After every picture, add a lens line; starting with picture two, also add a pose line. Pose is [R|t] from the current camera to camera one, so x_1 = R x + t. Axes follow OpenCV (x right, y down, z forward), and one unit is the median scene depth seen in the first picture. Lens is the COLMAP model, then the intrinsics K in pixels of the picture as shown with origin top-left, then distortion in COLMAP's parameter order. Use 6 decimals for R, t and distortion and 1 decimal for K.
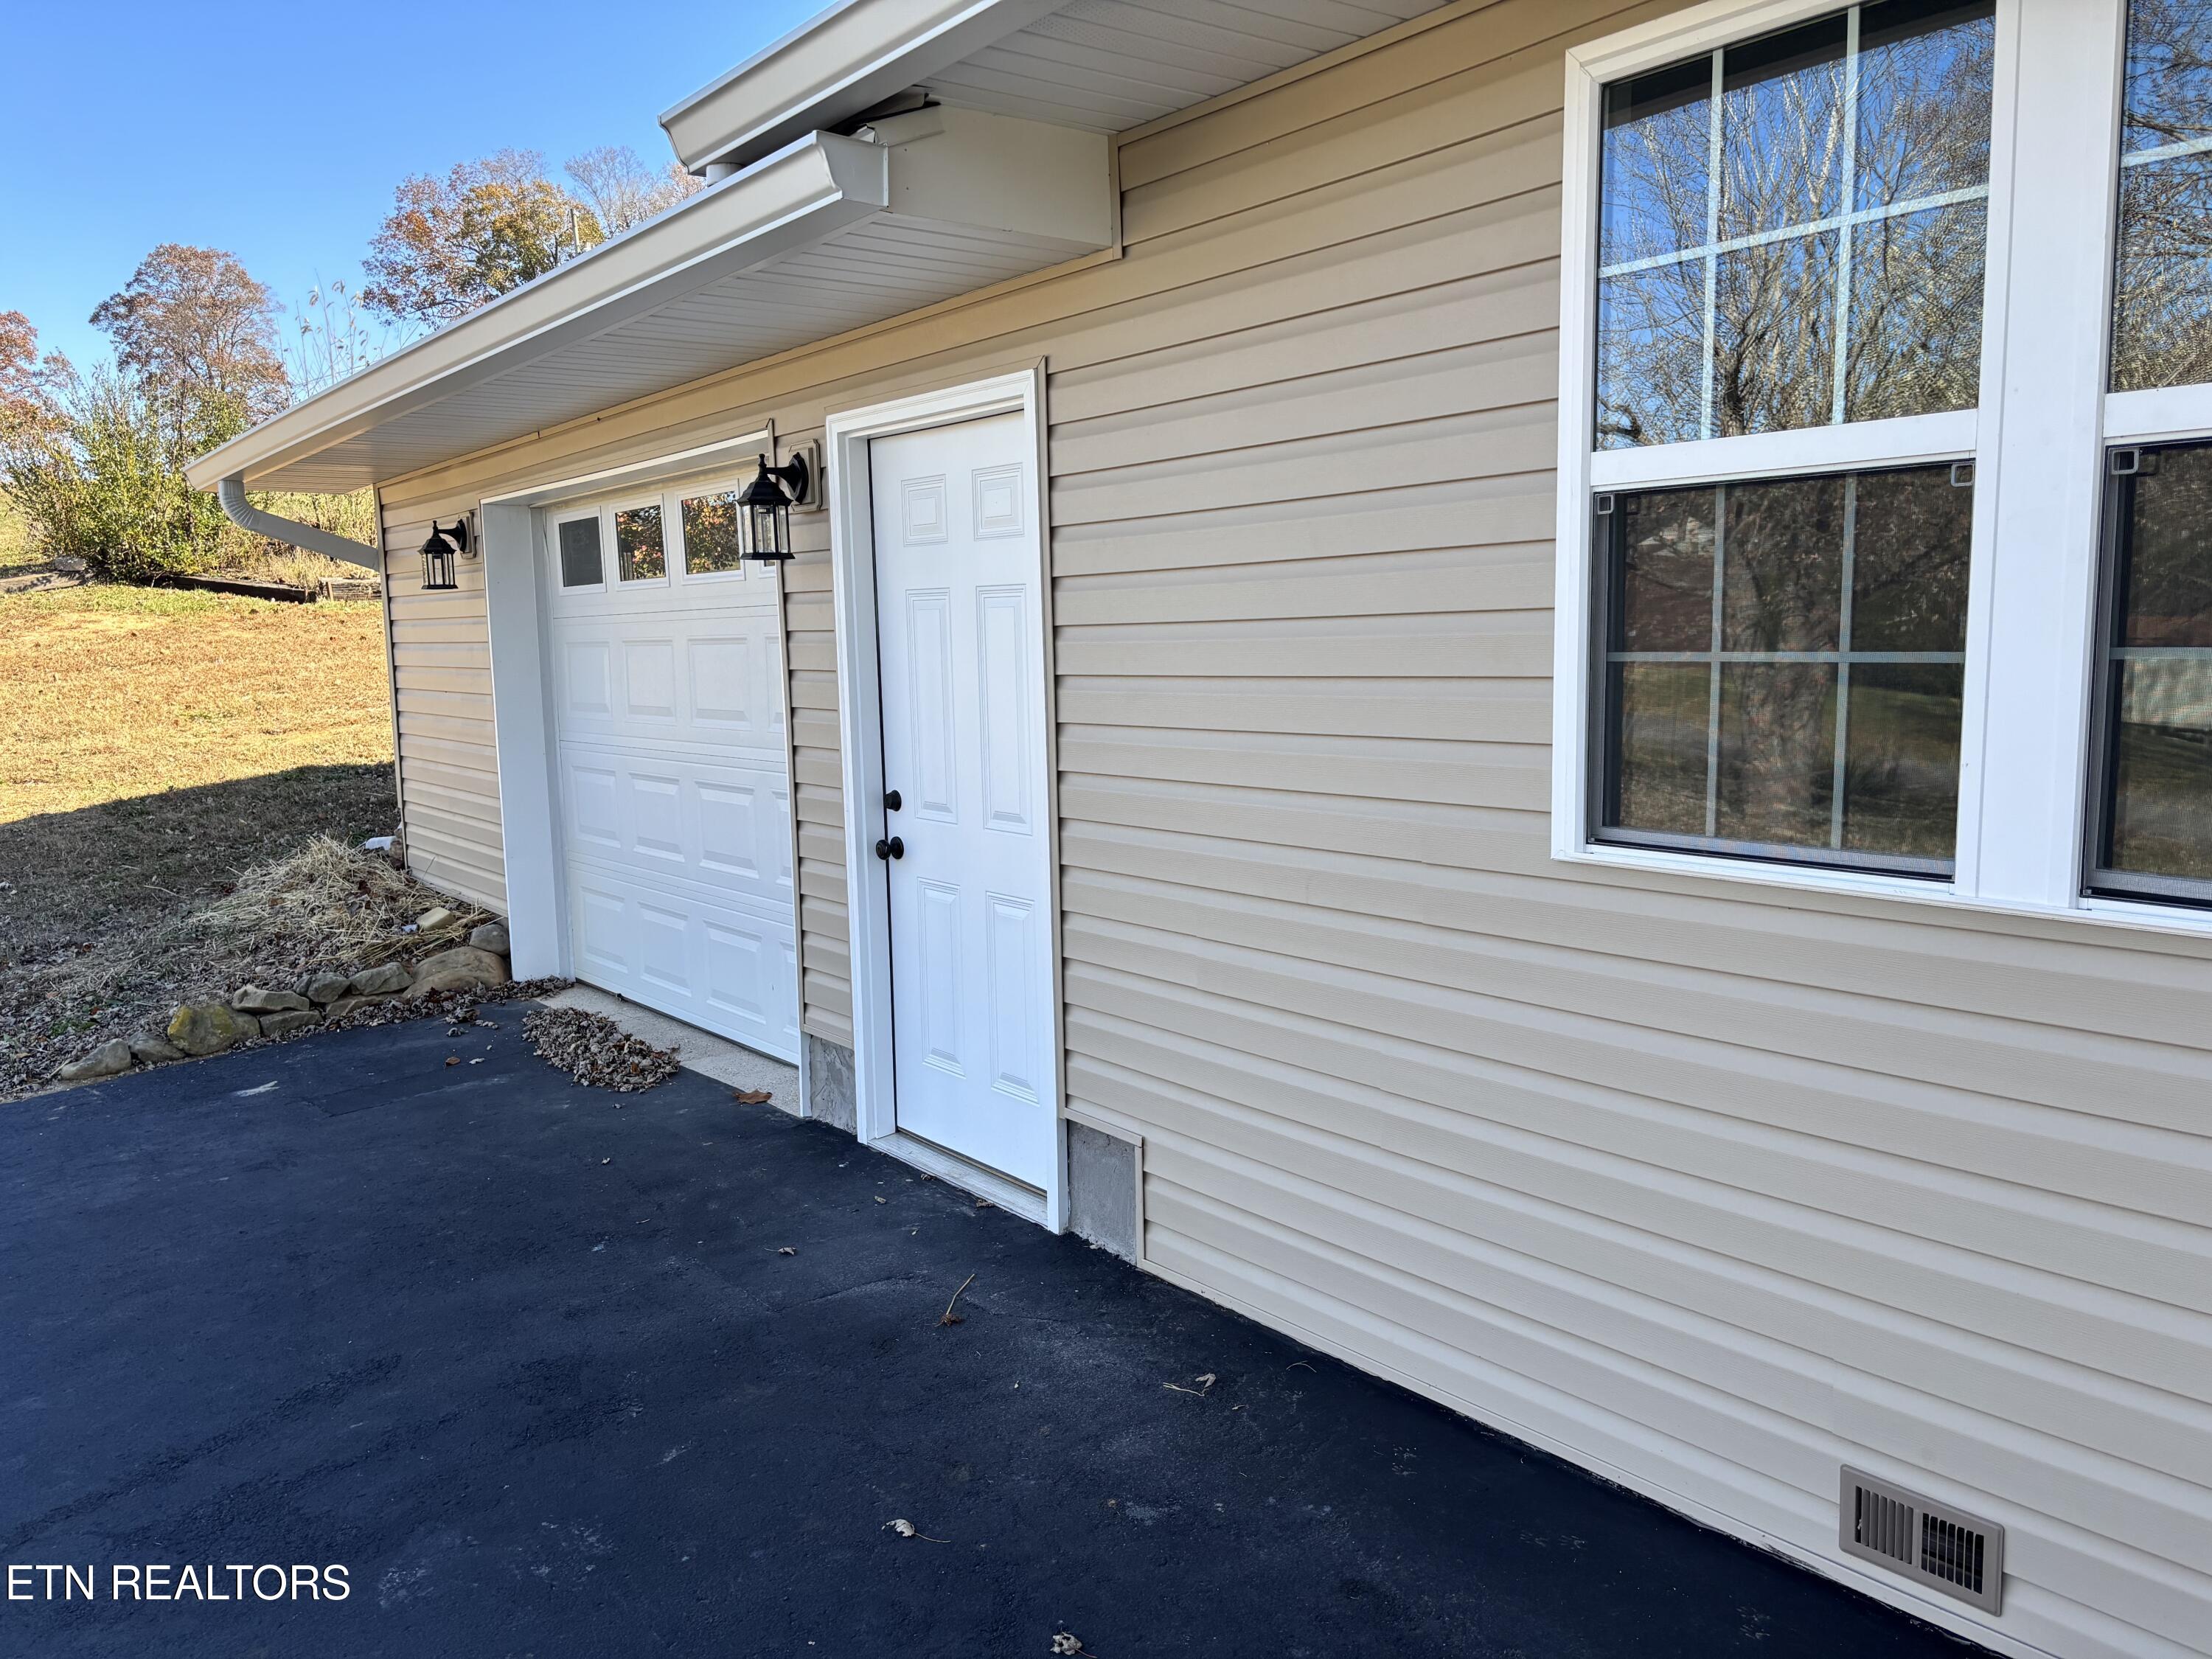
lens RADIAL K [[1693.9, 0, 1106.2], [0, 1693.9, 825.9], [0, 0, 1]] dist [0.029221, 0.000929]
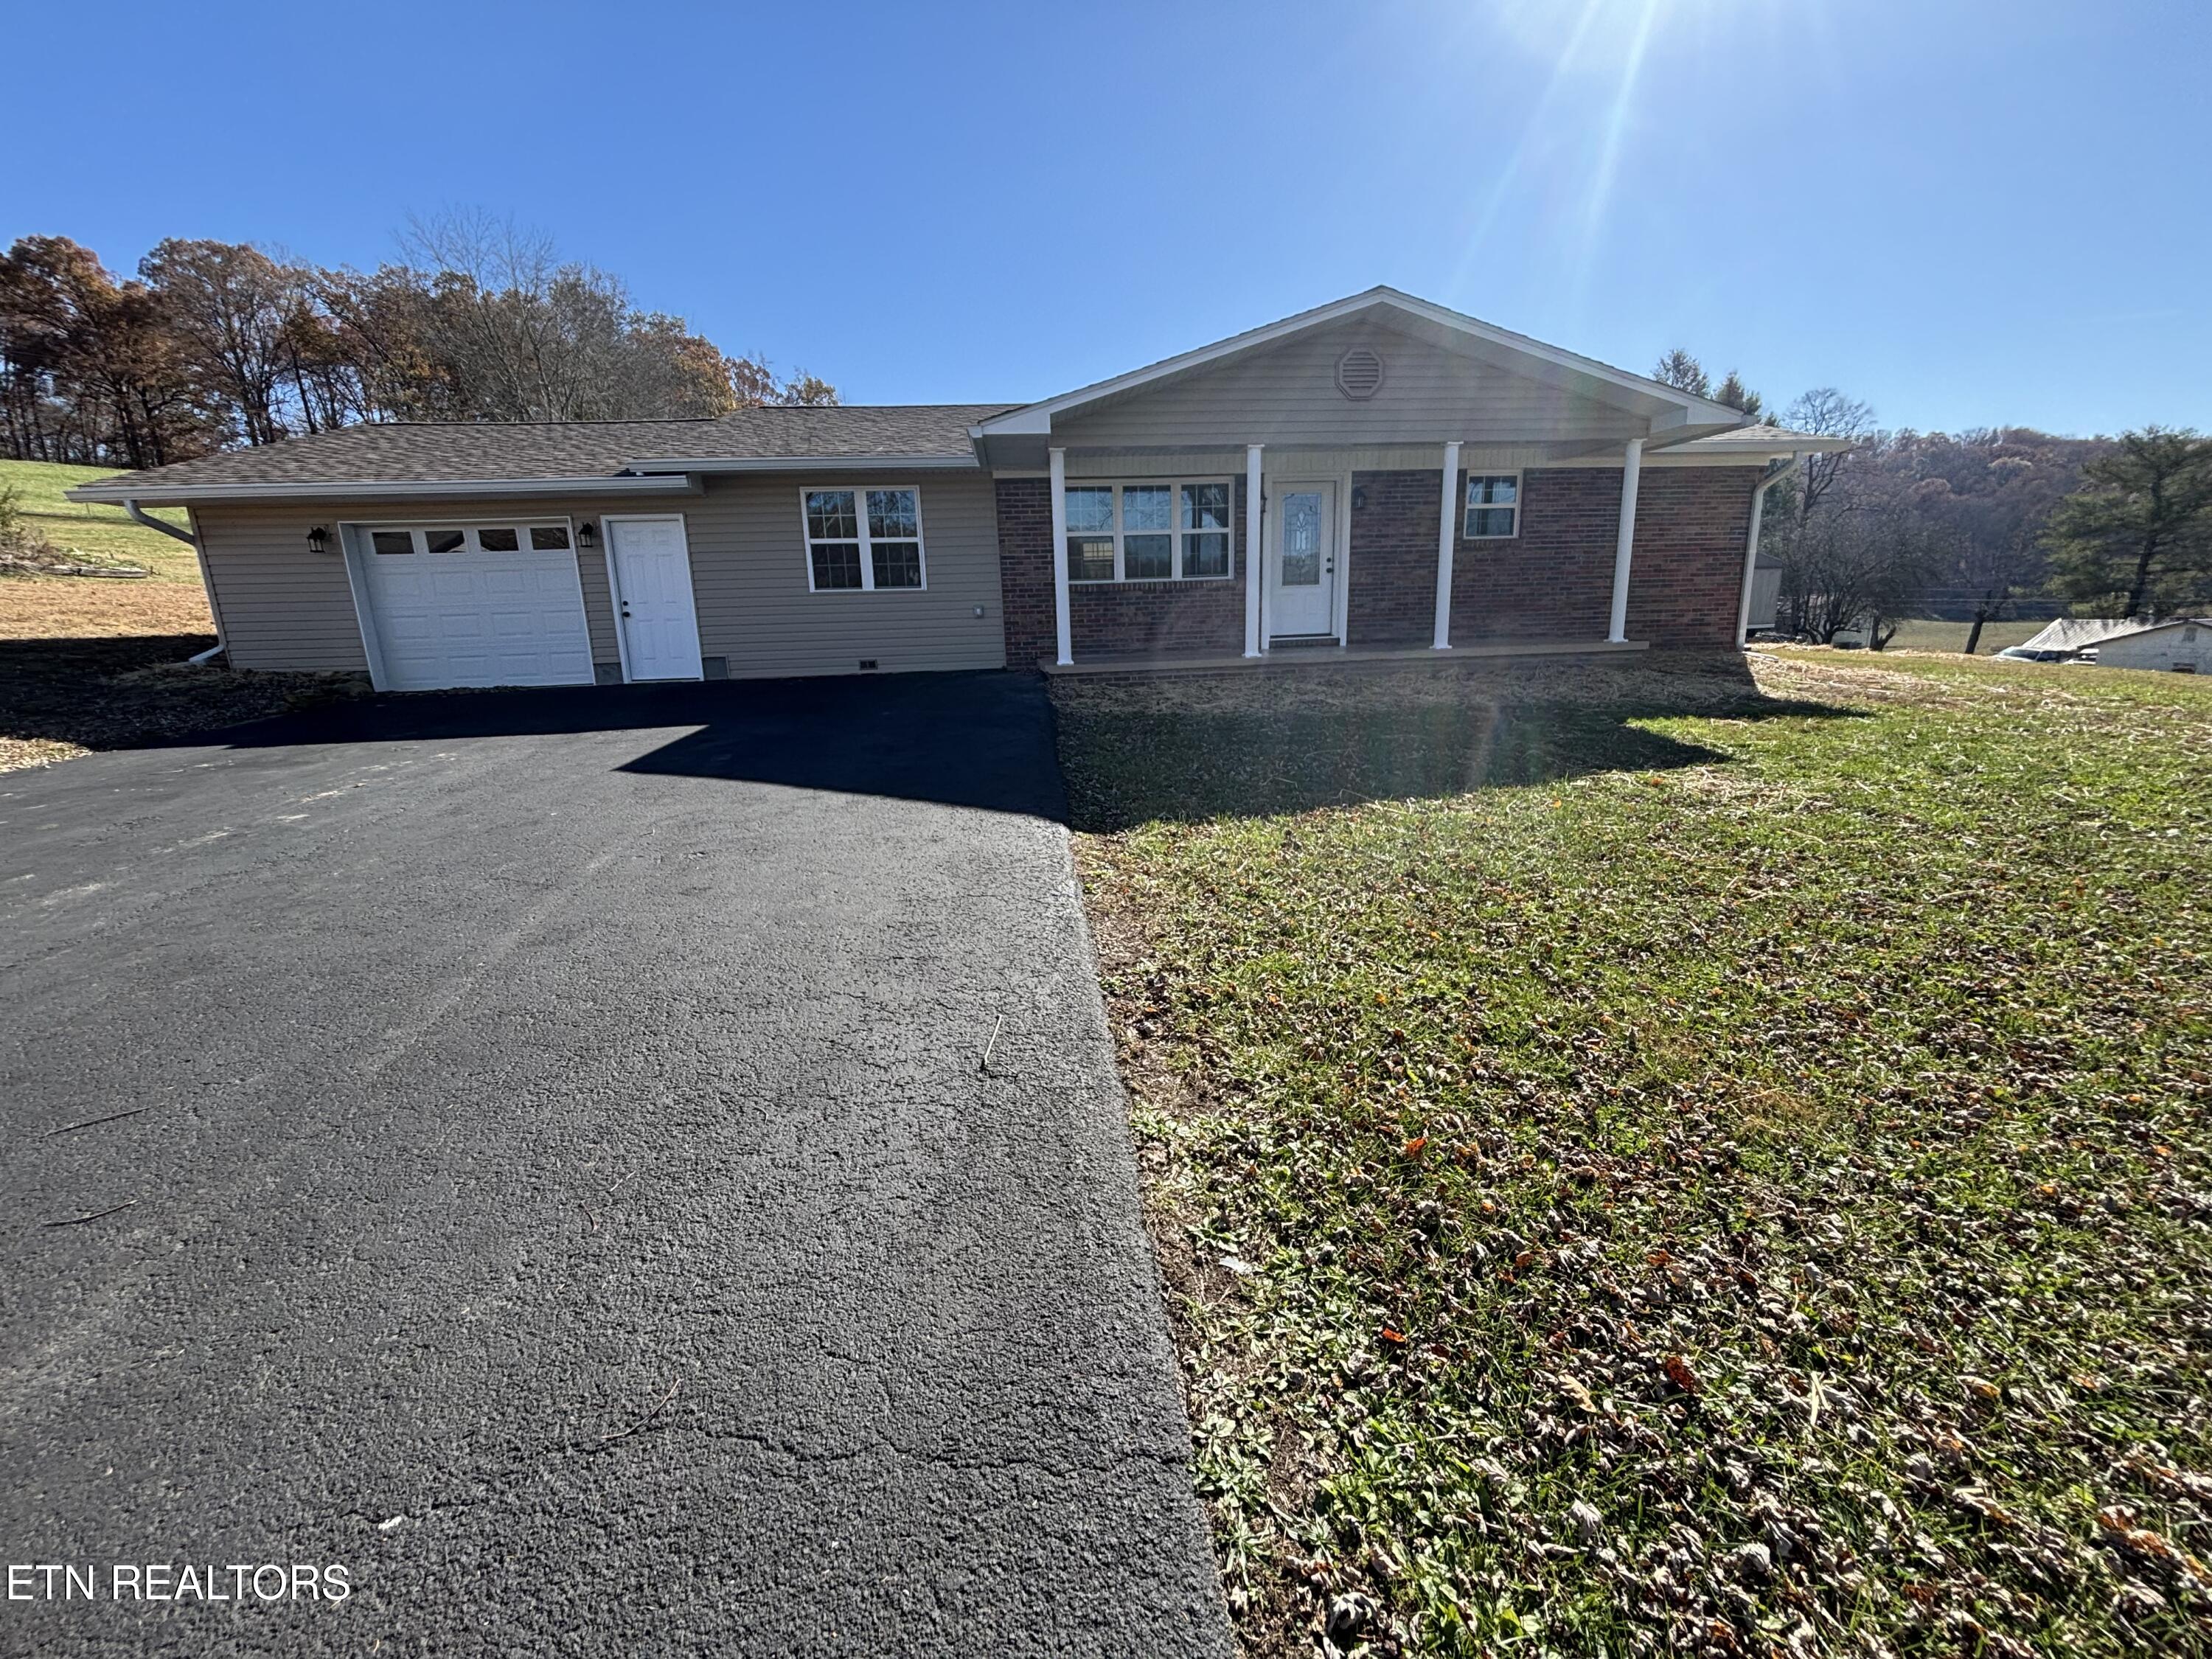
lens RADIAL K [[883.6, 0, 1102.3], [0, 883.6, 825.6], [0, 0, 1]] dist [0.001443, 0.000208]
pose [[0.534081, -0.184175, 0.825128, -0.045108], [0.115879, 0.982719, 0.144346, 0.011244], [-0.837454, 0.018523, 0.546194, -0.040450]]
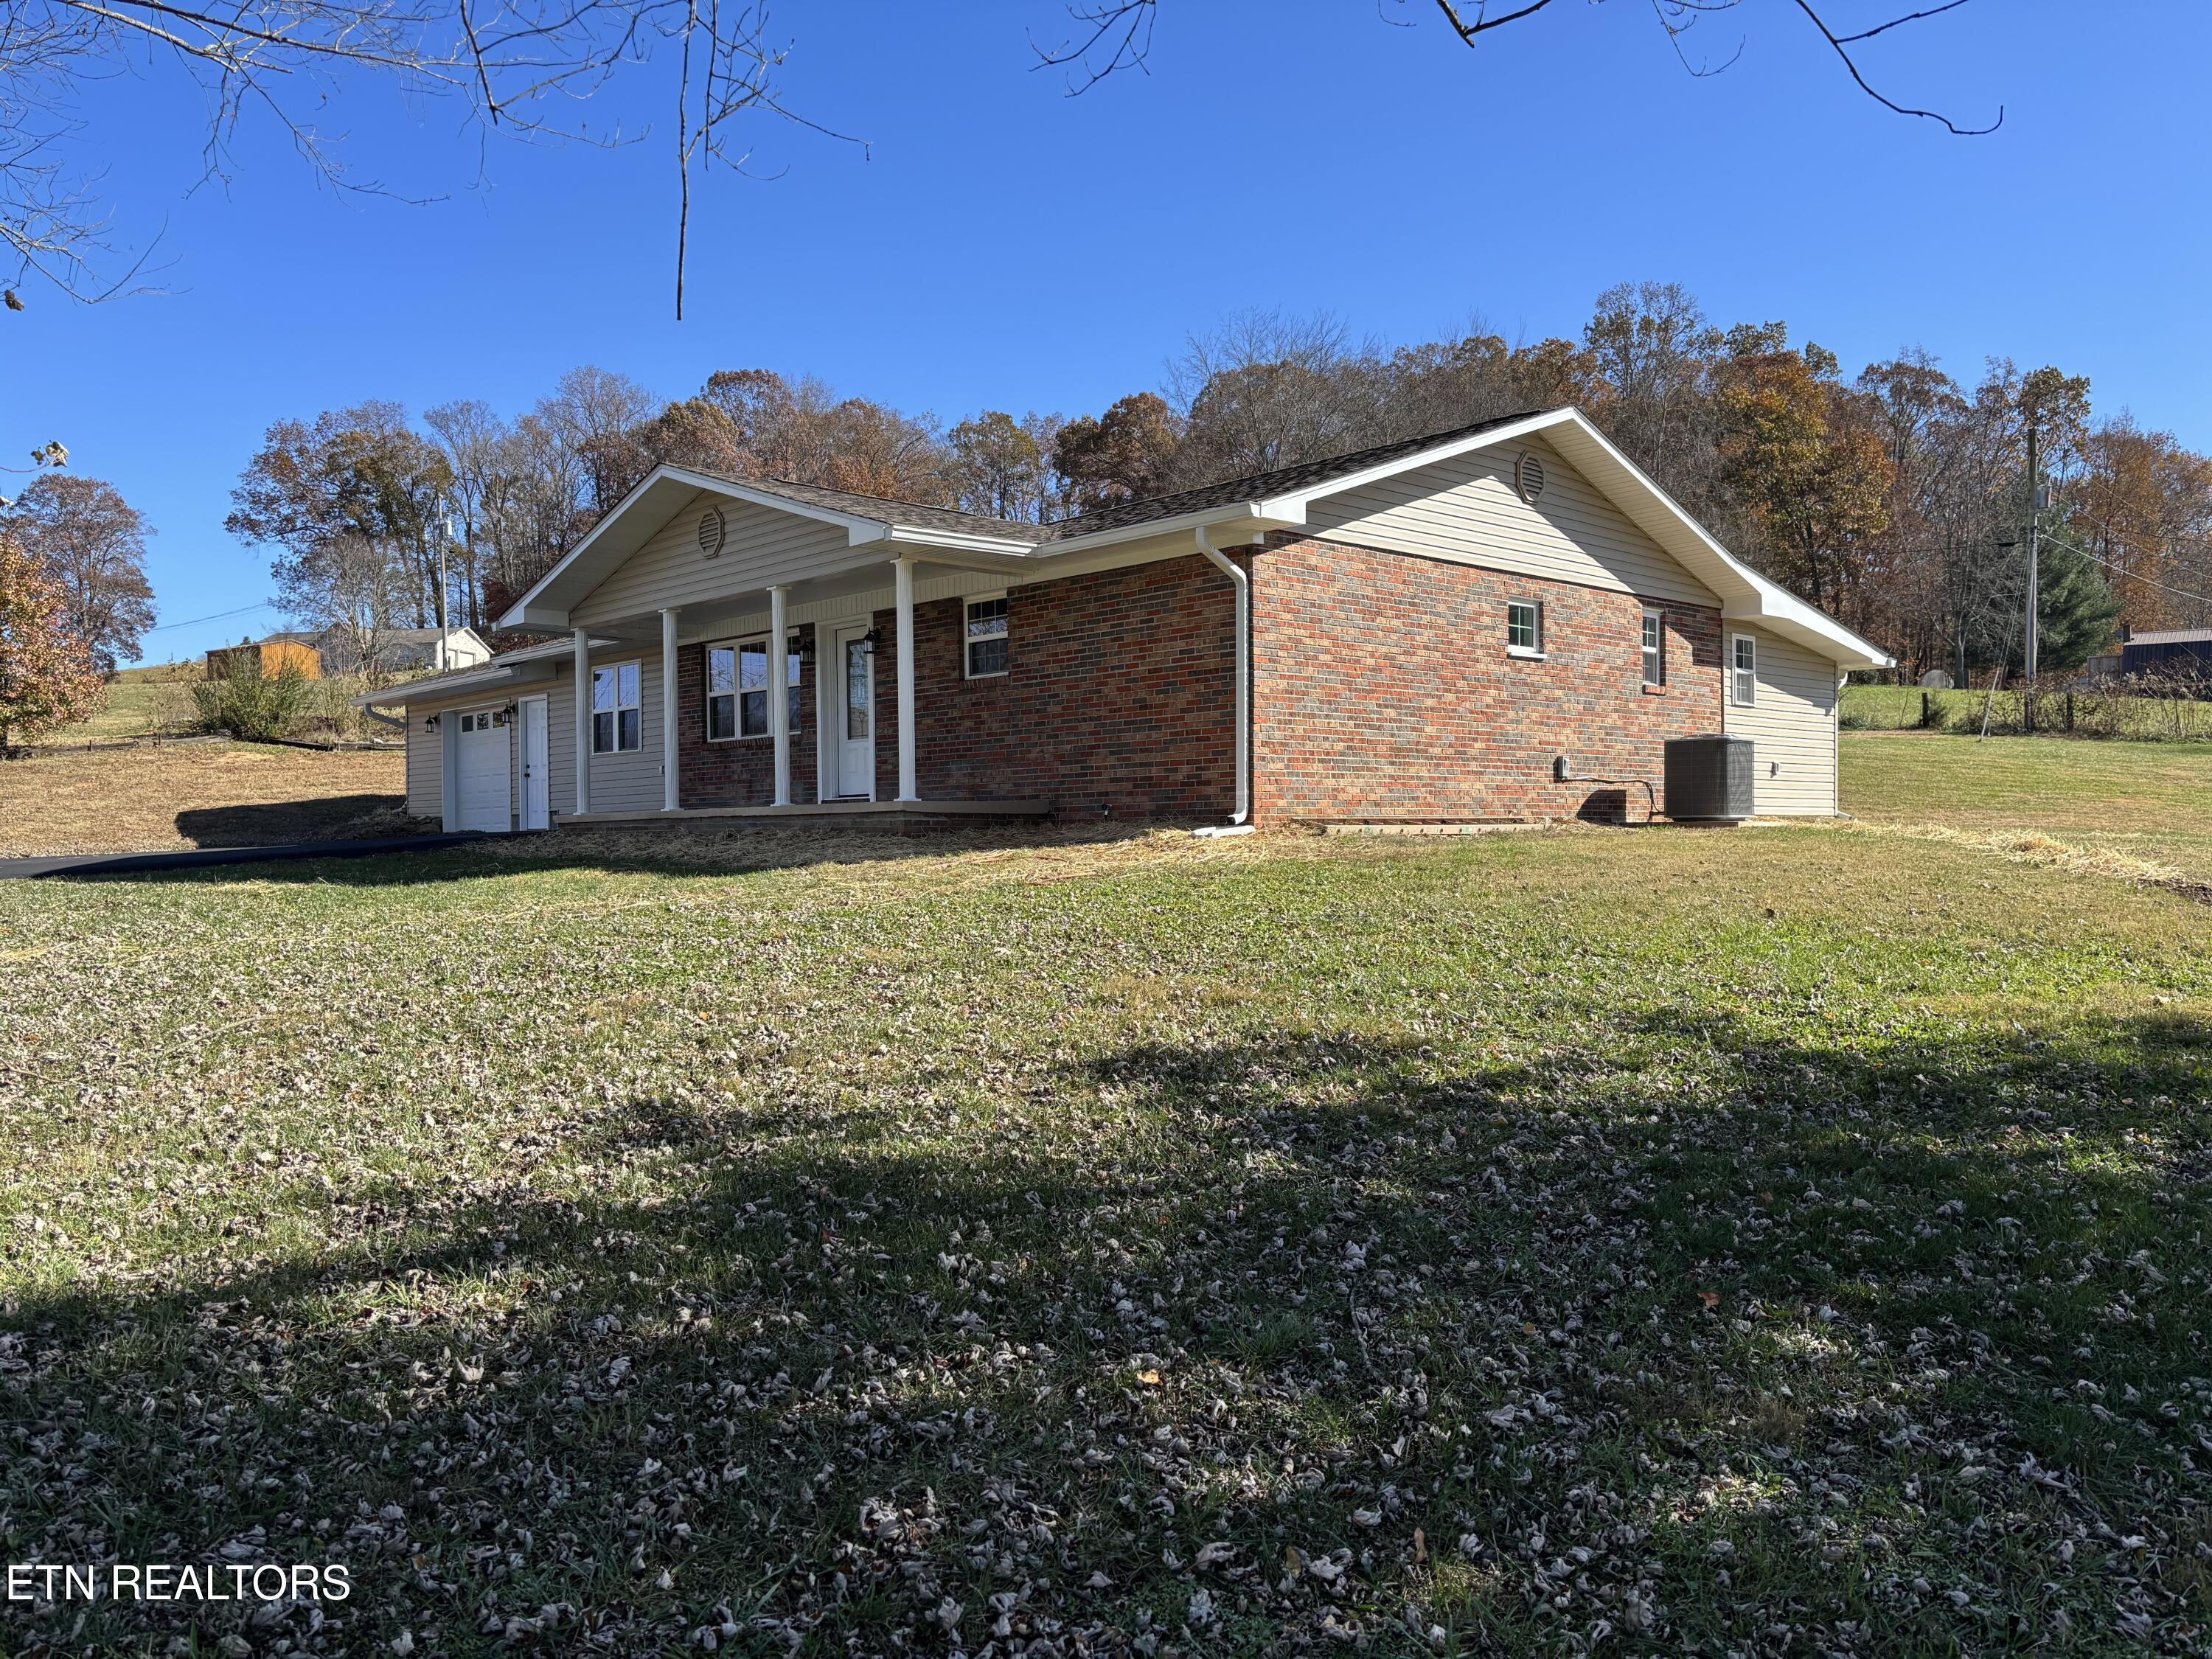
lens RADIAL K [[1693.9, 0, 1111.5], [0, 1693.9, 835.5], [0, 0, 1]] dist [0.029221, 0.000929]
pose [[0.995373, 0.017718, 0.094440, 0.037389], [-0.006069, 0.992483, -0.122233, 0.026200], [-0.095896, 0.121094, 0.987998, -0.138646]]
